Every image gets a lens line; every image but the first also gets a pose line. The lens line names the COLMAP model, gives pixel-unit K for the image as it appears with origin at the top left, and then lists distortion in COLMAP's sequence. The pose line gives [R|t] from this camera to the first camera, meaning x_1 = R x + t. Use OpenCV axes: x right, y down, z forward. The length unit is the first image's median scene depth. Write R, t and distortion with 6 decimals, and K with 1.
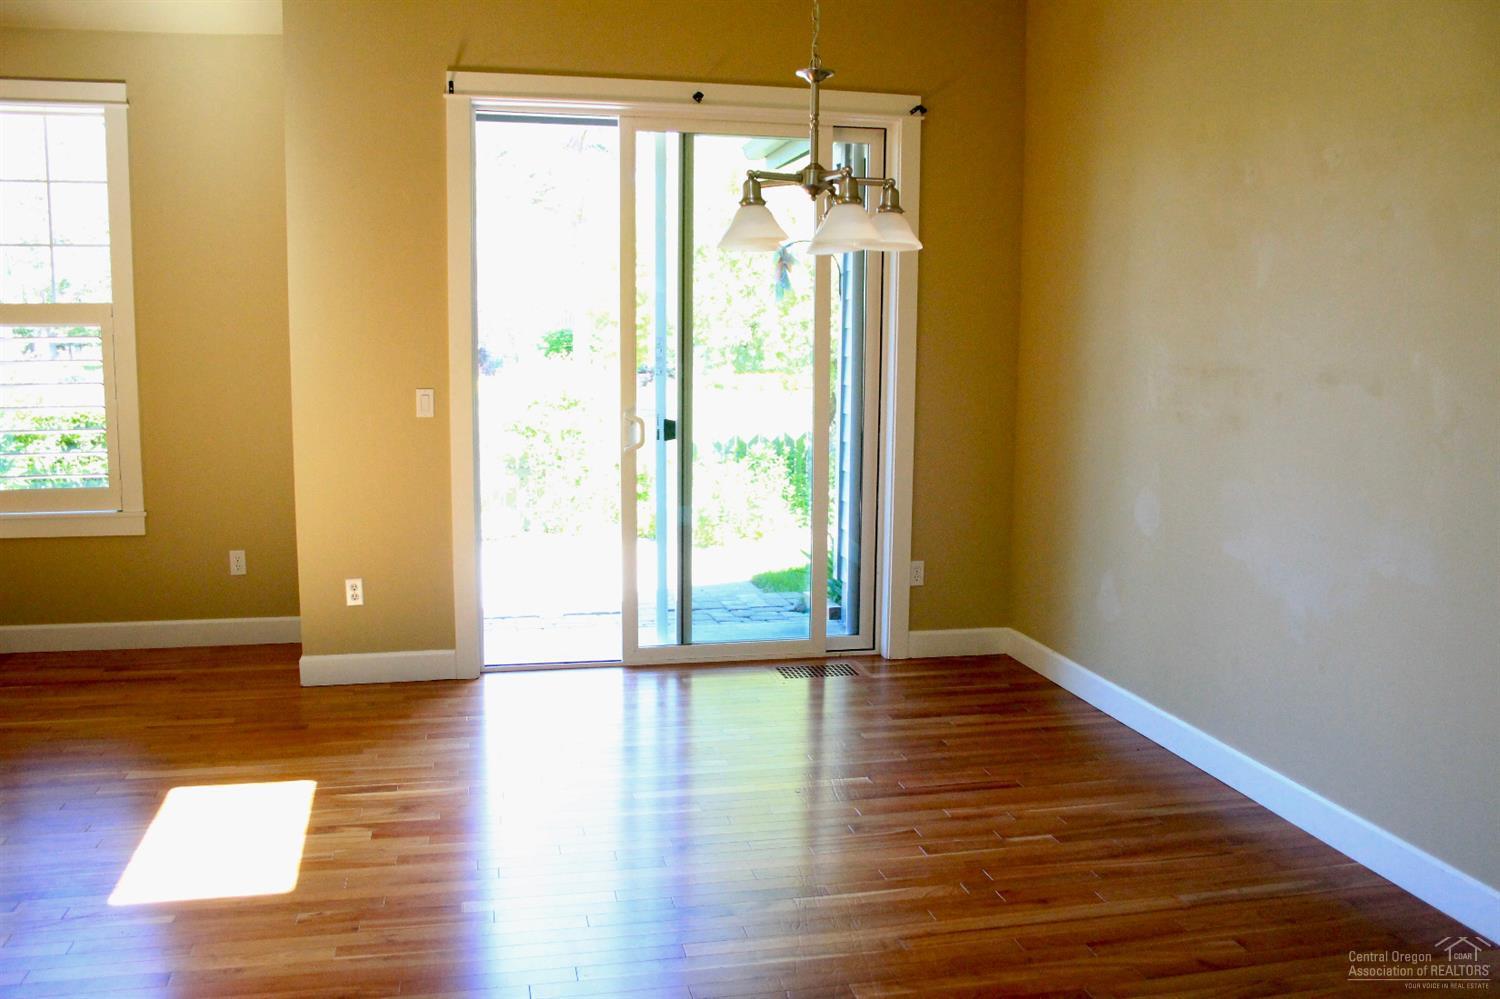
lens RADIAL K [[1232.6, 0, 750.3], [0, 1232.6, 503.9], [0, 0, 1]] dist [-0.089655, 0.029851]
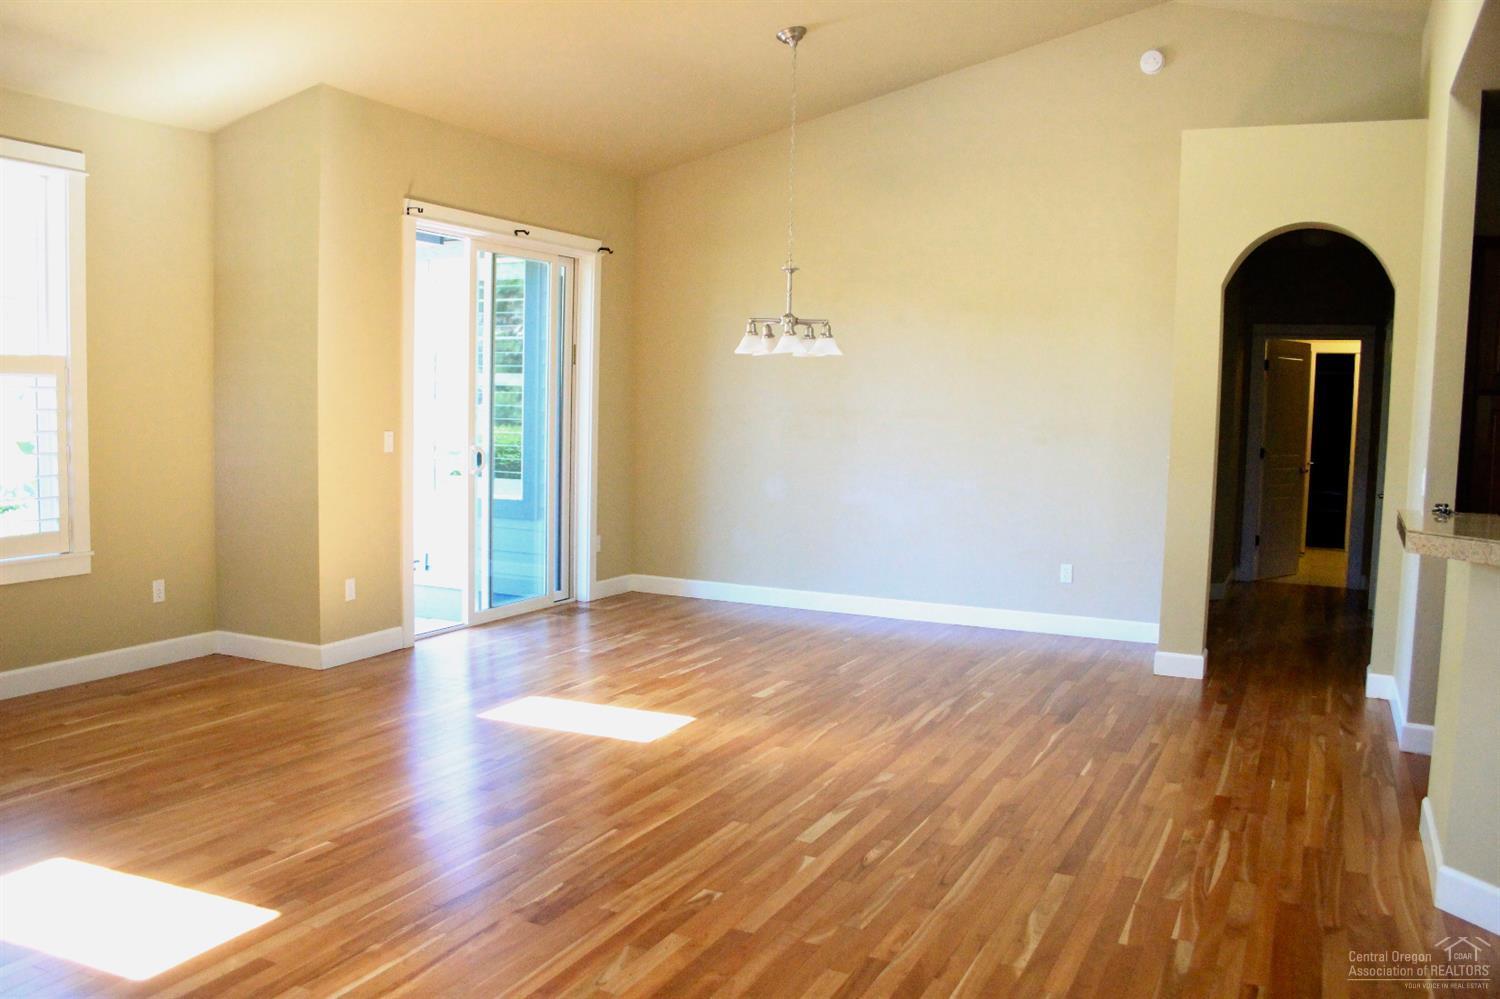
lens RADIAL K [[1232.6, 0, 753.5], [0, 1232.6, 494.4], [0, 0, 1]] dist [-0.089655, 0.029851]
pose [[0.612087, -0.059965, 0.788513, -1.020793], [0.088074, 0.996087, 0.007382, 0.000123], [-0.785870, 0.064929, 0.614973, -0.119523]]
